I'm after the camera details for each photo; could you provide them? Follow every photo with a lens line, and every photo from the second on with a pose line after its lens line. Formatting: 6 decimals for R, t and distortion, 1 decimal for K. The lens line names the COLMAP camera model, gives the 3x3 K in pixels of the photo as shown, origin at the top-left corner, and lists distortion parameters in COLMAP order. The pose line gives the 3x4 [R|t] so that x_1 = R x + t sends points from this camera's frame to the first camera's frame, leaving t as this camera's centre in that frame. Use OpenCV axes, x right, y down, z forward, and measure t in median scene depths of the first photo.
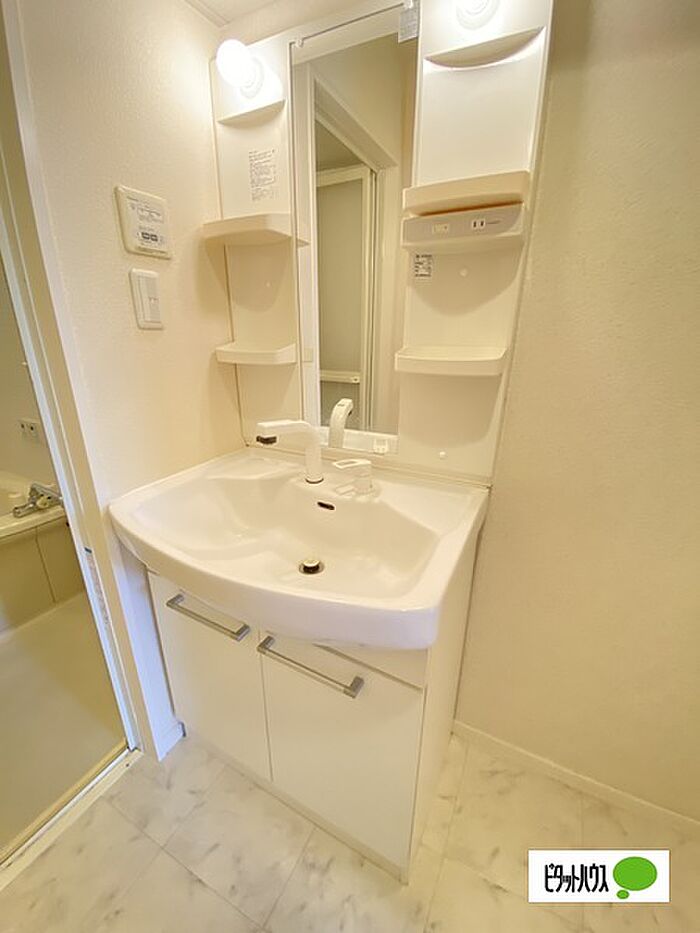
lens RADIAL K [[383.6, 0, 356.6], [0, 383.6, 466.5], [0, 0, 1]] dist [-0.018184, -0.000772]
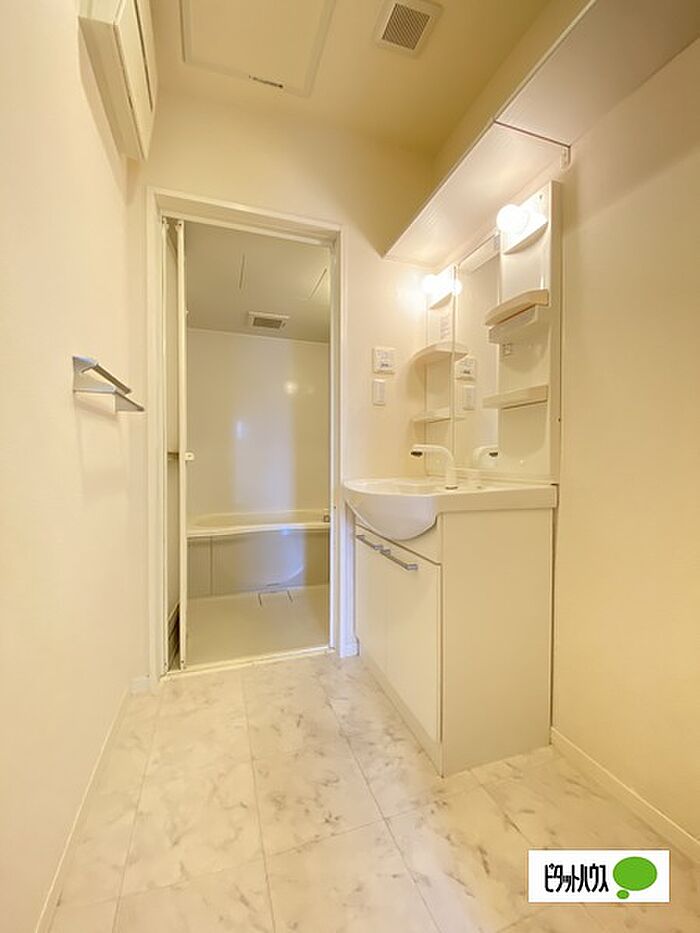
lens RADIAL K [[383.6, 0, 343.0], [0, 383.6, 465.1], [0, 0, 1]] dist [-0.018184, -0.000772]
pose [[0.703962, -0.009778, -0.710171, 0.803660], [-0.226095, 0.944802, -0.237127, 0.489348], [0.673290, 0.327495, 0.662894, -0.414144]]
